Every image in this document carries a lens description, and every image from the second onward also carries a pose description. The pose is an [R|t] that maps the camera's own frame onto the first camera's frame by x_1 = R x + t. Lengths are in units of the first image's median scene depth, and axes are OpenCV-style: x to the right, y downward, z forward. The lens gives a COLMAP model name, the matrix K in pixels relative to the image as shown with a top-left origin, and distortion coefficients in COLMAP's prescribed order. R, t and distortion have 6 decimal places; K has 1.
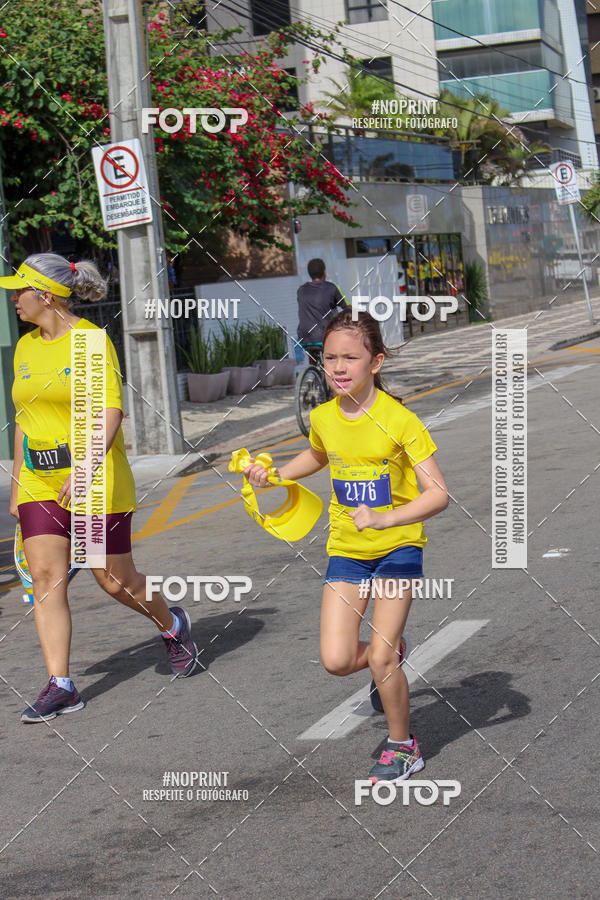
lens RADIAL K [[2219.1, 0, 300.0], [0, 2219.1, 450.0], [0, 0, 1]] dist [0.096131, -0.413776]
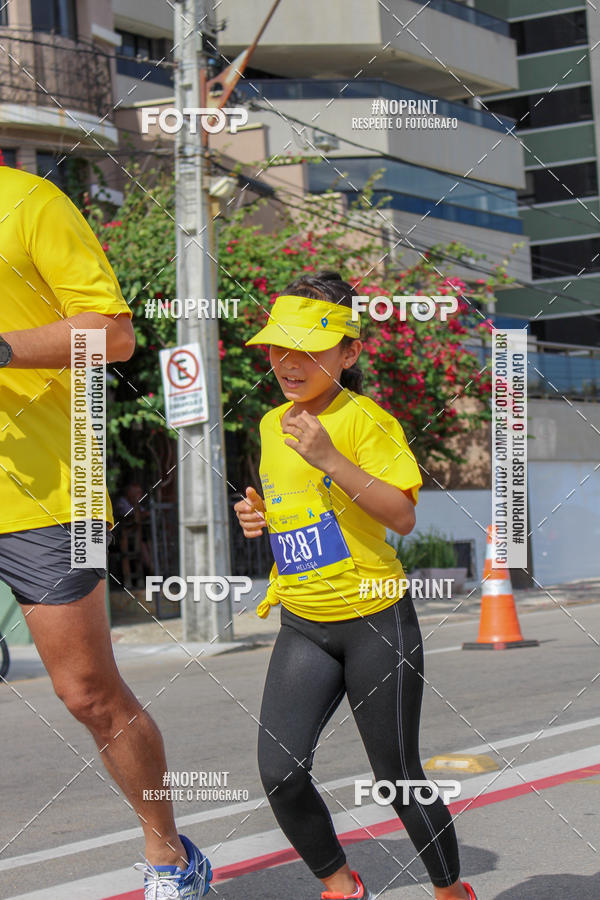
lens RADIAL K [[2219.1, 0, 300.0], [0, 2219.1, 450.0], [0, 0, 1]] dist [0.096131, -0.413776]
pose [[0.969870, 0.022435, -0.242588, 0.230342], [-0.048126, 0.993772, -0.100503, 0.014900], [0.238823, 0.109149, 0.964909, -0.005609]]
